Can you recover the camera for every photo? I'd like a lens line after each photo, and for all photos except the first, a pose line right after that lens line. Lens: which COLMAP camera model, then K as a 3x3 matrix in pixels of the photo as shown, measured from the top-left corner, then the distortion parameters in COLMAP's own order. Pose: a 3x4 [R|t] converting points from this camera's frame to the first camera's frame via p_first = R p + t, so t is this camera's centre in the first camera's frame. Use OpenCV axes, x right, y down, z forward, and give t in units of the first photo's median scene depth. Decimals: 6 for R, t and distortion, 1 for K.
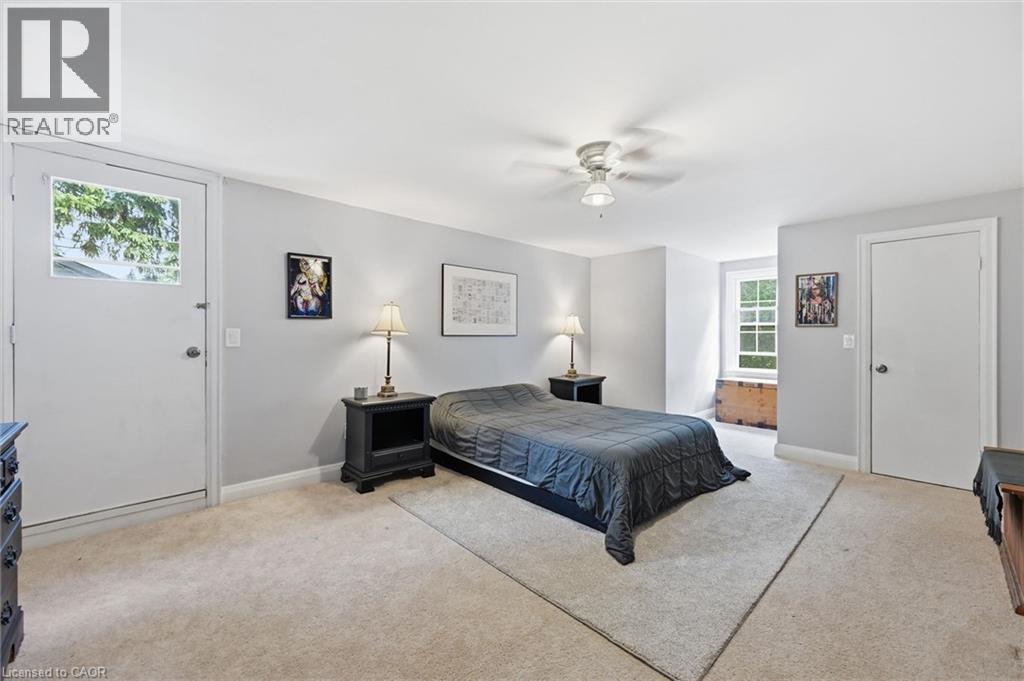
lens RADIAL K [[419.8, 0, 513.1], [0, 419.8, 326.2], [0, 0, 1]] dist [-0.001887, -0.000255]
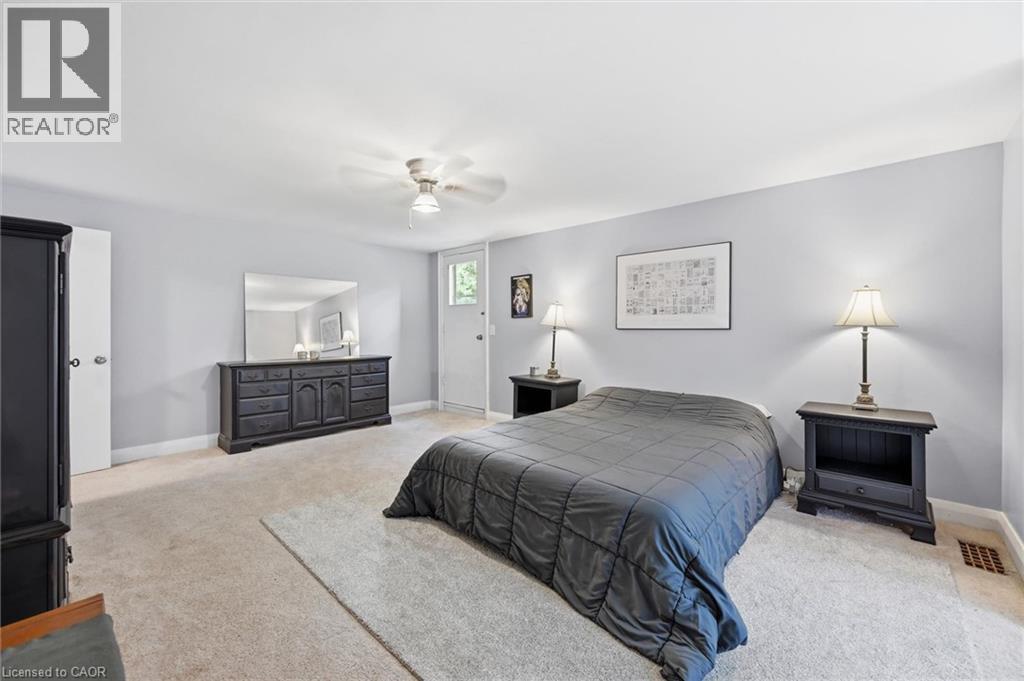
lens RADIAL K [[419.8, 0, 513.1], [0, 419.8, 326.2], [0, 0, 1]] dist [-0.001887, -0.000255]
pose [[0.057908, -0.004489, -0.998312, 0.978387], [0.024588, 0.999693, -0.003069, 0.015558], [0.998019, -0.024369, 0.058001, 0.850393]]
